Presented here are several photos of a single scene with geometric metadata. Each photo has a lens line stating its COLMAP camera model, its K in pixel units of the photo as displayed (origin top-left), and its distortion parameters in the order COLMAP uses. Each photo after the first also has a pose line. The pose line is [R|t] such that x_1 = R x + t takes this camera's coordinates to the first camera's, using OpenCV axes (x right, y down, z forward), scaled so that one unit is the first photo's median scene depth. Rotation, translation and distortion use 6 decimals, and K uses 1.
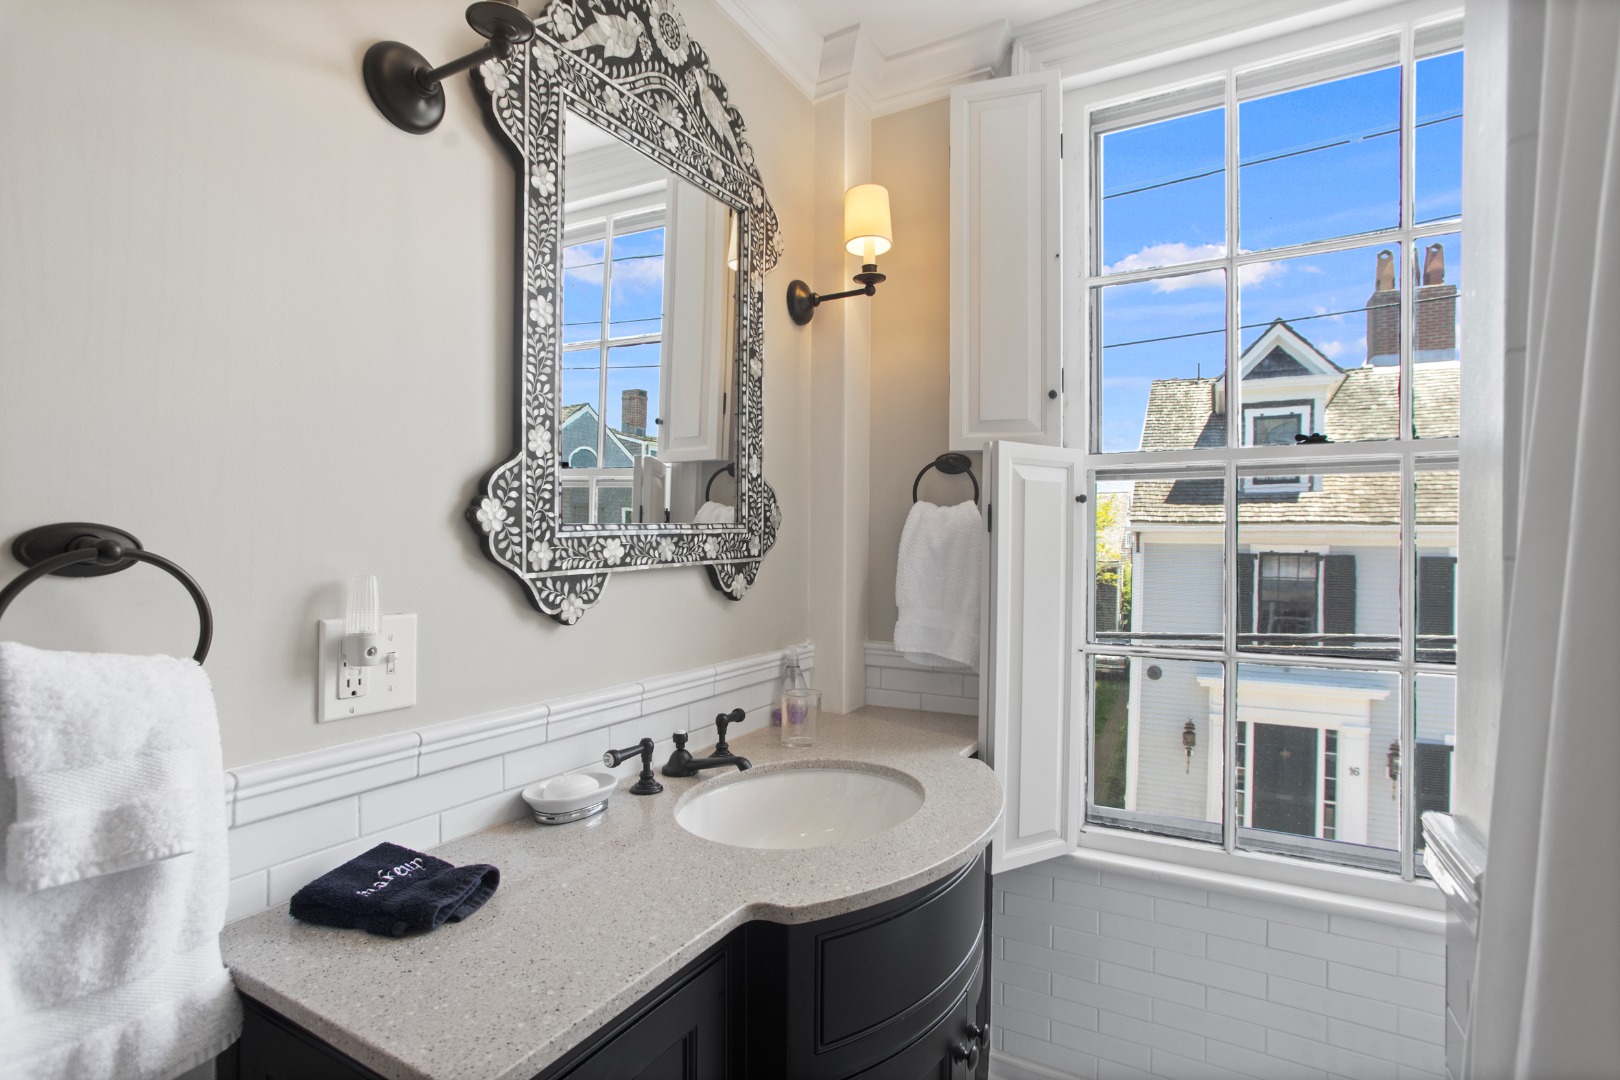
lens RADIAL K [[800.3, 0, 810.0], [0, 800.3, 540.0], [0, 0, 1]] dist [-0.068600, 0.048486]
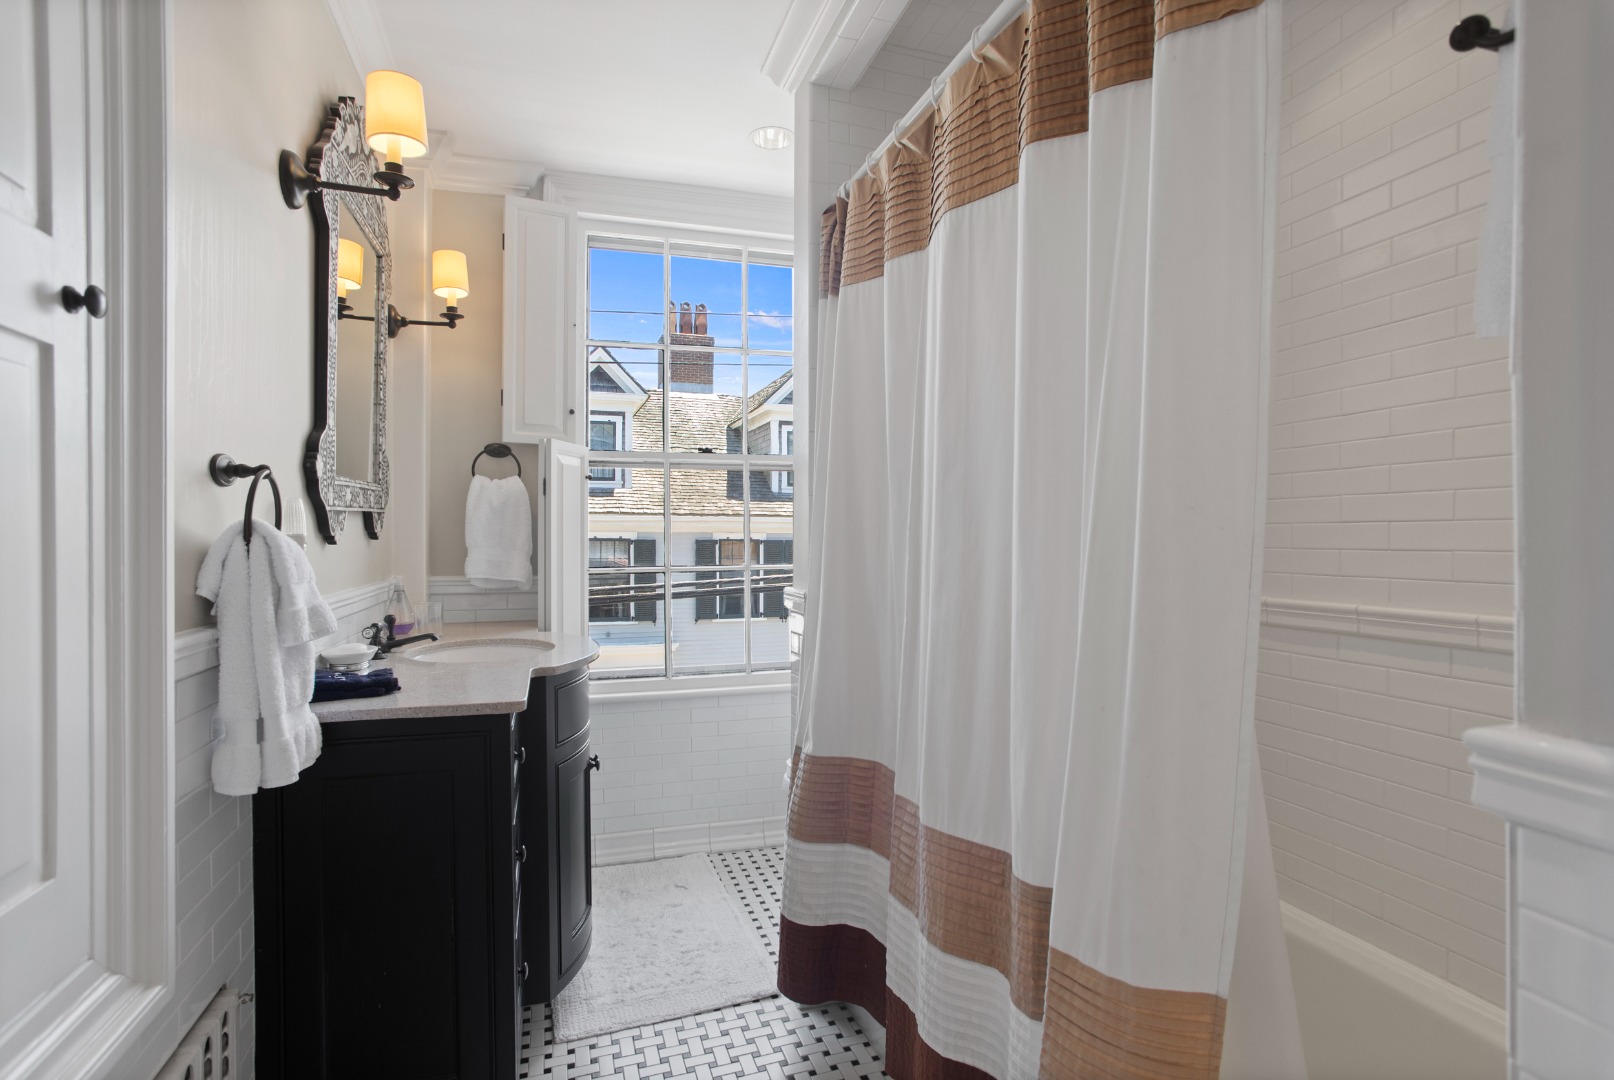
lens RADIAL K [[797.3, 0, 807.0], [0, 797.3, 540.0], [0, 0, 1]] dist [-0.068600, 0.048486]
pose [[0.684049, -0.009850, 0.729370, -0.508445], [0.003822, 0.999943, 0.009920, 0.058431], [-0.729426, -0.003998, 0.684048, -0.416944]]
